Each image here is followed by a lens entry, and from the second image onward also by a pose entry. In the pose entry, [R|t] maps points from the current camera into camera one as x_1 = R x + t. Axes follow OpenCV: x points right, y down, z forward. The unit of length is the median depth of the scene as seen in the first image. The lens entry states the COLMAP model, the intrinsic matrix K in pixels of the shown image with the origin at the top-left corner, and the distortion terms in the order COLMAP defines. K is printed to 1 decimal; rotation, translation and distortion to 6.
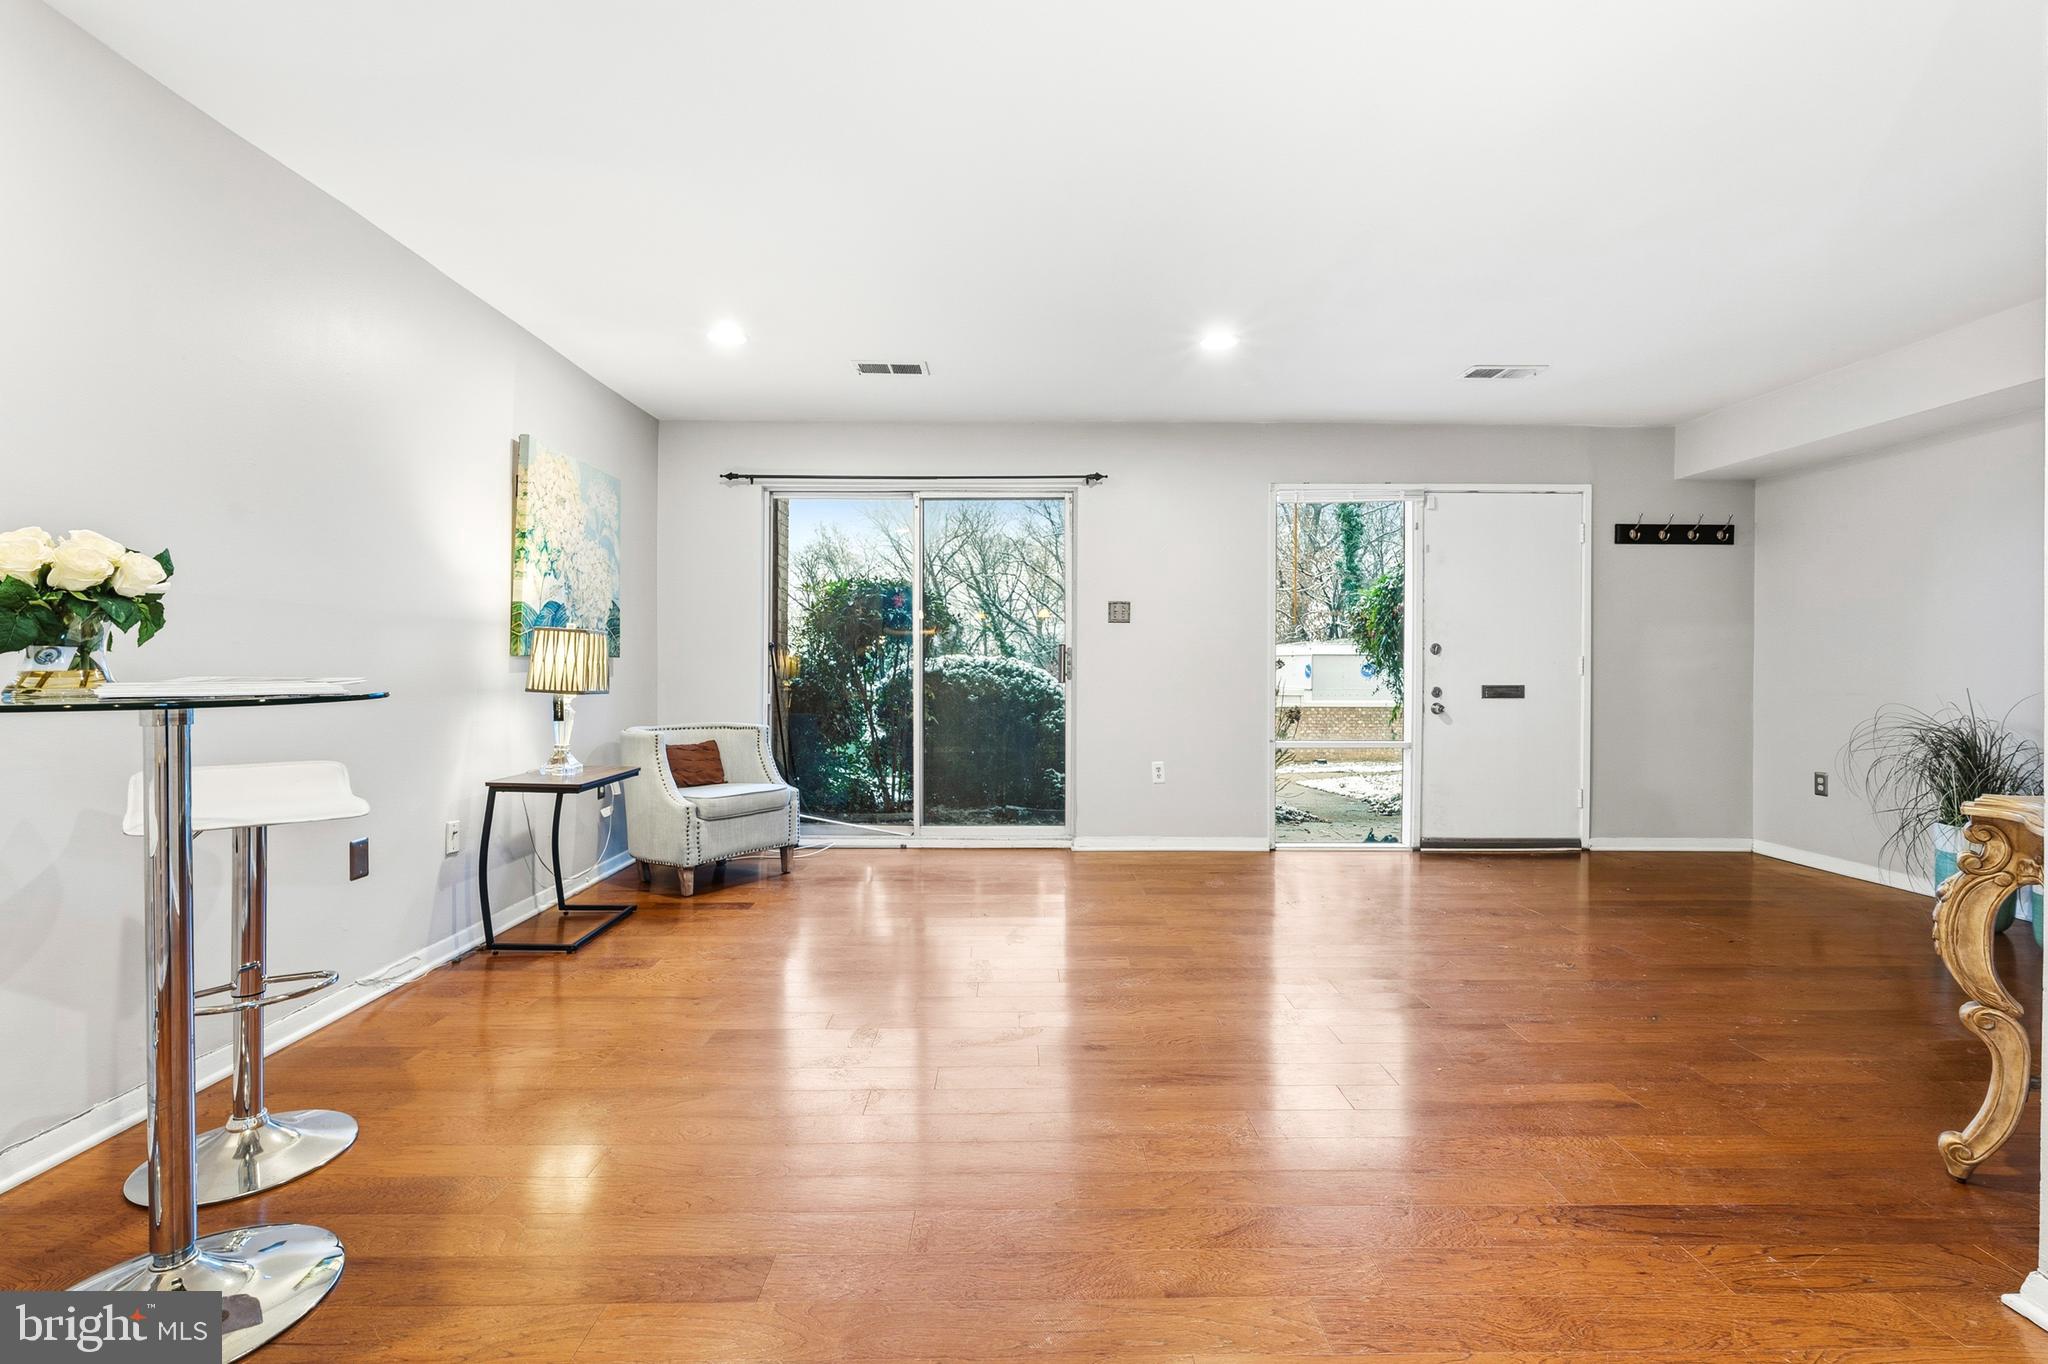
lens RADIAL K [[910.8, 0, 1020.1], [0, 910.8, 679.0], [0, 0, 1]] dist [-0.002865, -0.000260]
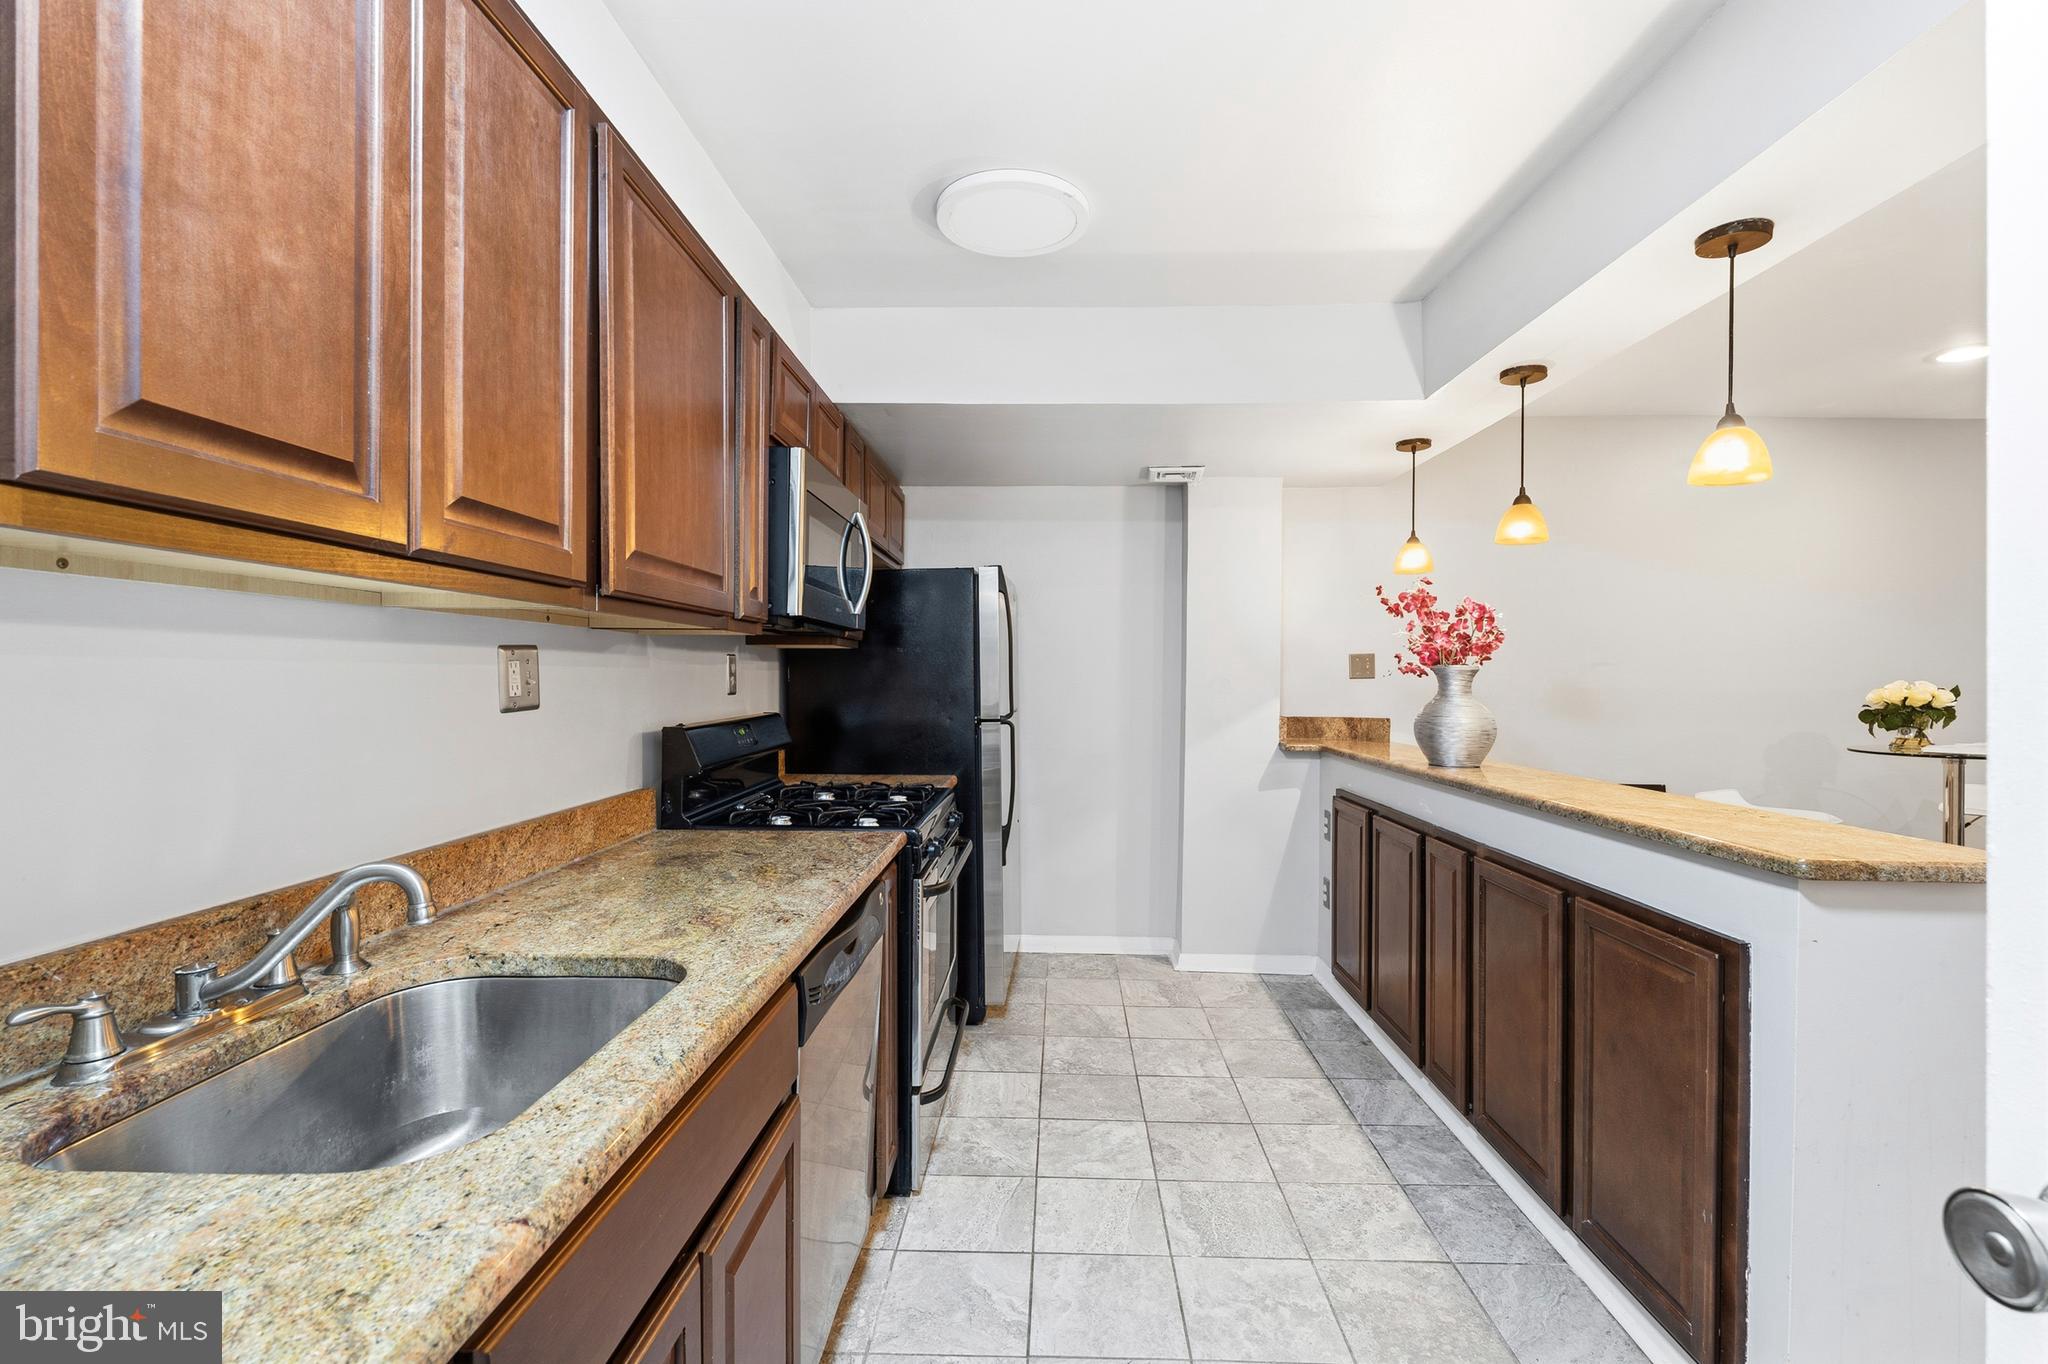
lens RADIAL K [[910.8, 0, 1023.6], [0, 910.8, 681.8], [0, 0, 1]] dist [-0.002865, -0.000260]
pose [[-0.026505, 0.003185, -0.999644, 1.456319], [-0.005902, 0.999977, 0.003342, -0.156727], [0.999631, 0.005988, -0.026485, -1.329820]]
